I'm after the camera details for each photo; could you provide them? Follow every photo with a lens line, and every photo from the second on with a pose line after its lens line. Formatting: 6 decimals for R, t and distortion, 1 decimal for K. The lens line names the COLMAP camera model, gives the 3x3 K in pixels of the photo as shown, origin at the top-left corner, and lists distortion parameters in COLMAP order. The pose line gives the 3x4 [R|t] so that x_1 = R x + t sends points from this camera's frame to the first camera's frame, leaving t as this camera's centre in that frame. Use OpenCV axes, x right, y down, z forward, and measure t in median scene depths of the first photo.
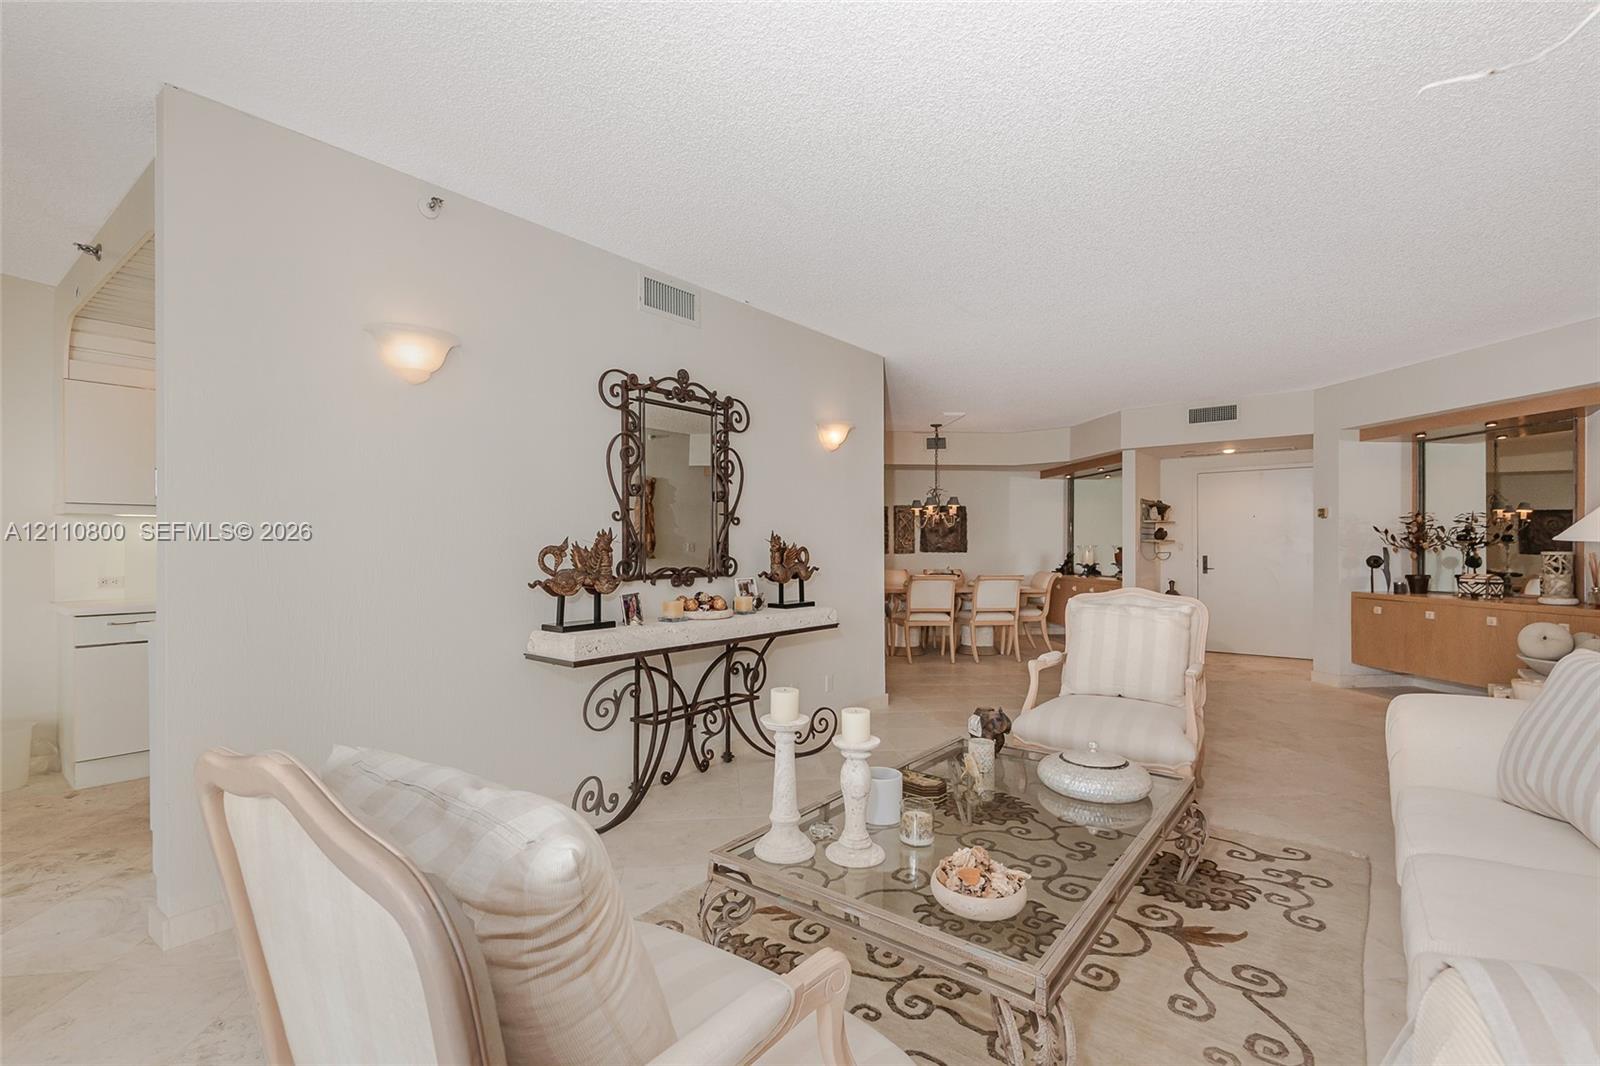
lens RADIAL K [[721.9, 0, 800.0], [0, 721.9, 533.0], [0, 0, 1]] dist [0.029080, -0.019985]
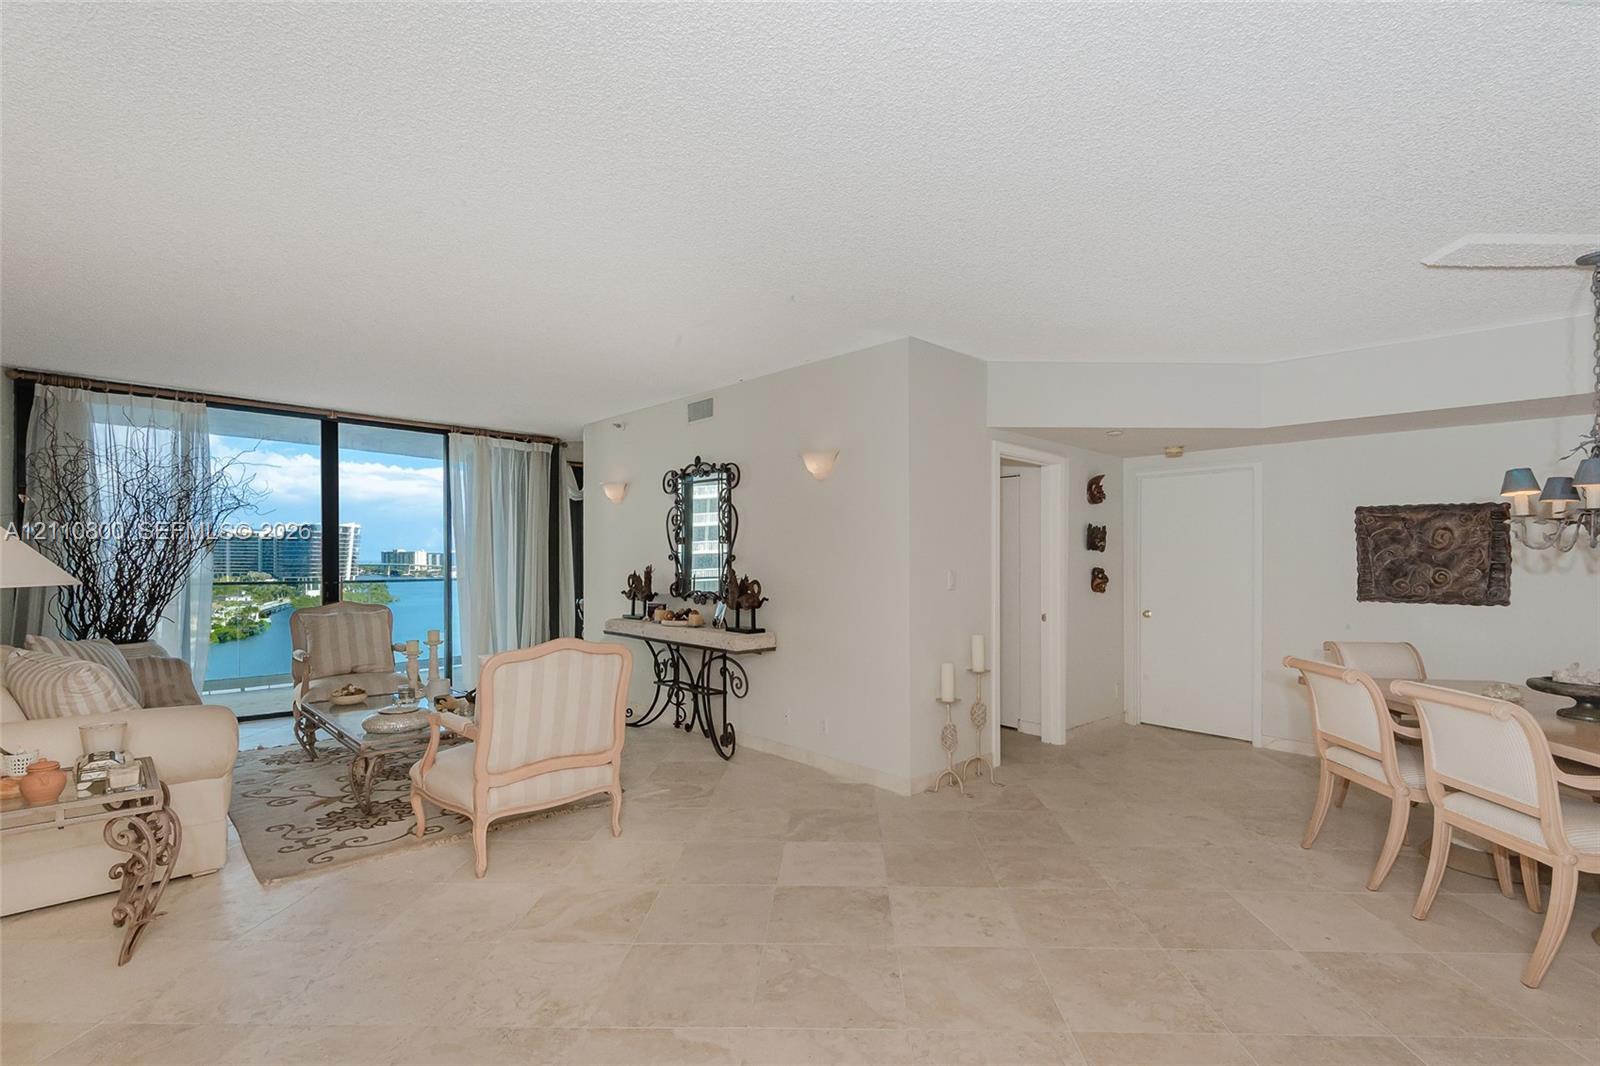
lens RADIAL K [[721.9, 0, 800.0], [0, 721.9, 533.0], [0, 0, 1]] dist [0.029080, -0.019985]
pose [[-0.139047, -0.036779, -0.989603, 1.399895], [0.013085, 0.999155, -0.038973, -0.008937], [0.990199, -0.018368, -0.138448, 1.552396]]
